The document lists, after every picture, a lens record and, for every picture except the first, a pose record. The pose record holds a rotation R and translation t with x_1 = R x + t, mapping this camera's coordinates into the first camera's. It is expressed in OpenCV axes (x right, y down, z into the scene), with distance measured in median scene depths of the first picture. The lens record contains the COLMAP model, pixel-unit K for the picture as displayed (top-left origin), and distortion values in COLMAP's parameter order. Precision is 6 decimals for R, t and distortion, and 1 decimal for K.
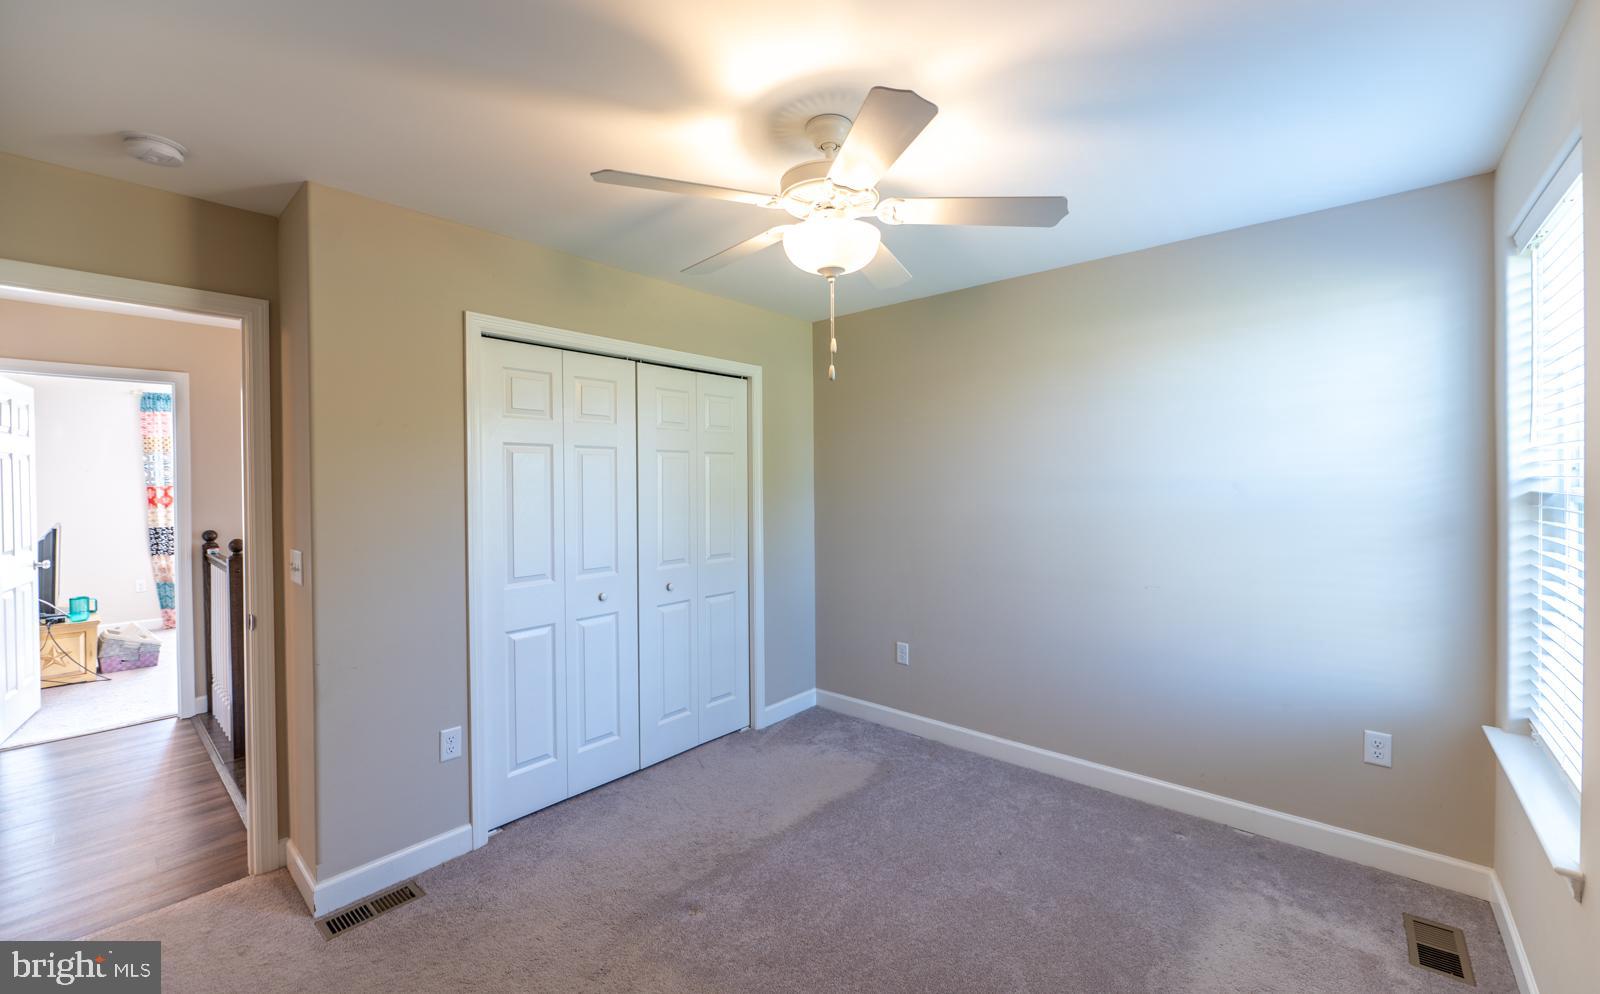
lens RADIAL K [[619.0, 0, 800.0], [0, 619.0, 497.0], [0, 0, 1]] dist [-0.000891, -0.000114]
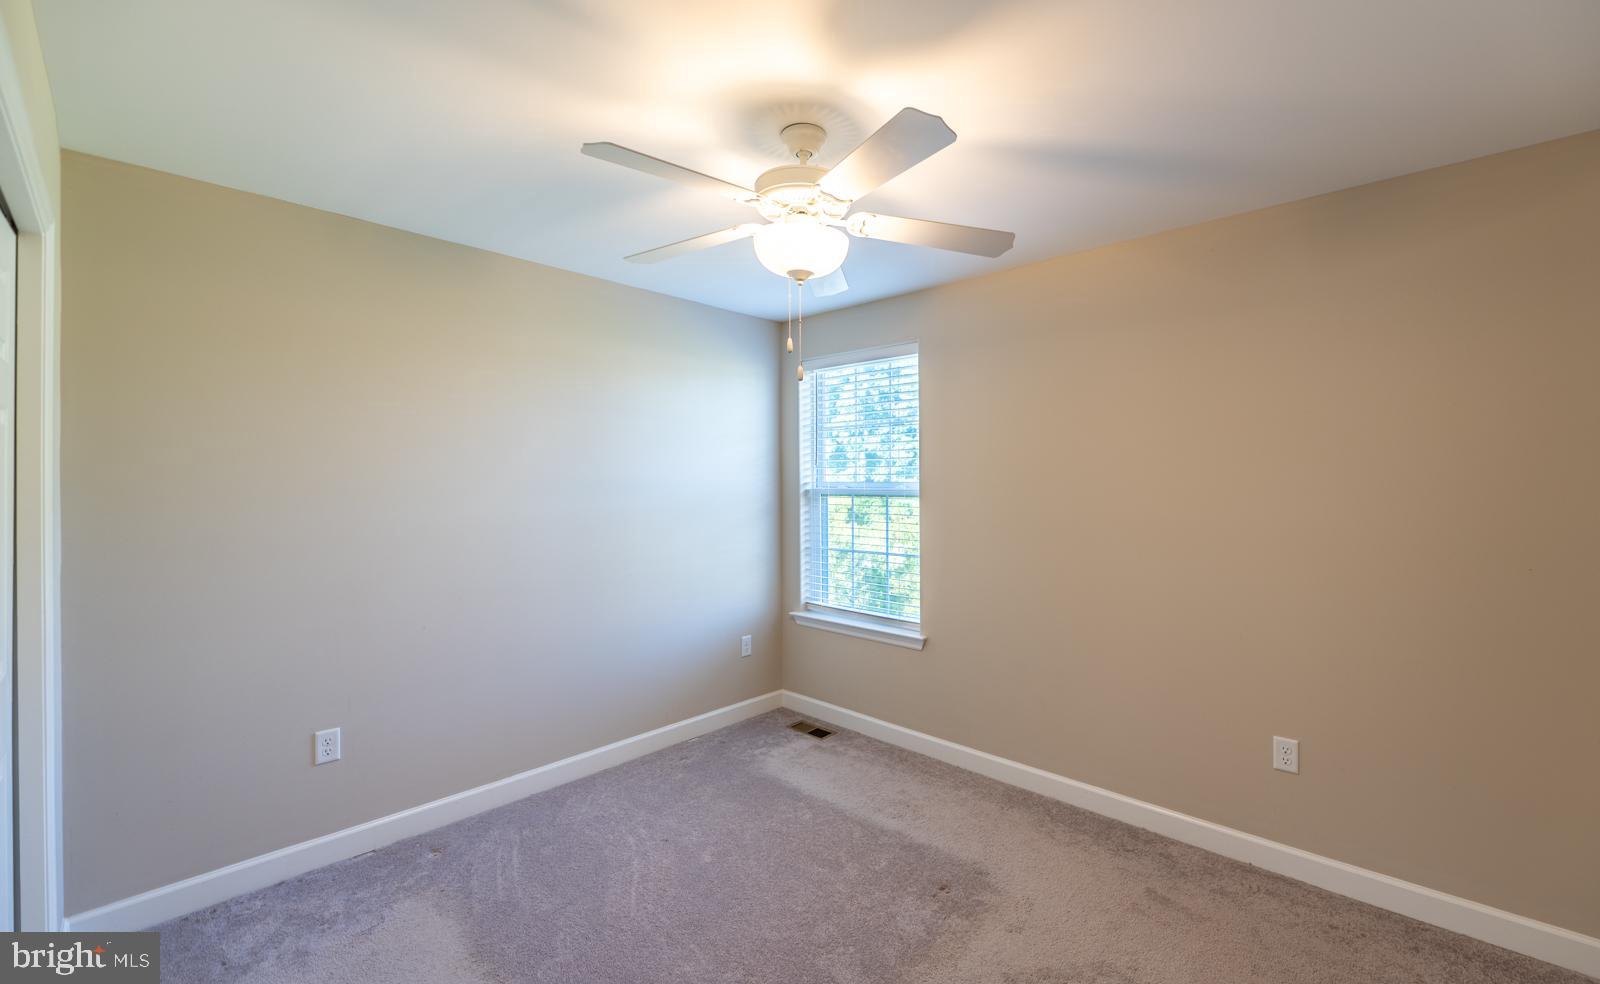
lens RADIAL K [[671.1, 0, 800.0], [0, 671.1, 492.0], [0, 0, 1]] dist [0.001081, 0.000016]
pose [[0.049809, -0.002178, 0.998756, -0.880452], [0.027217, 0.999629, 0.000822, -0.002541], [-0.998388, 0.027143, 0.049850, 0.784439]]
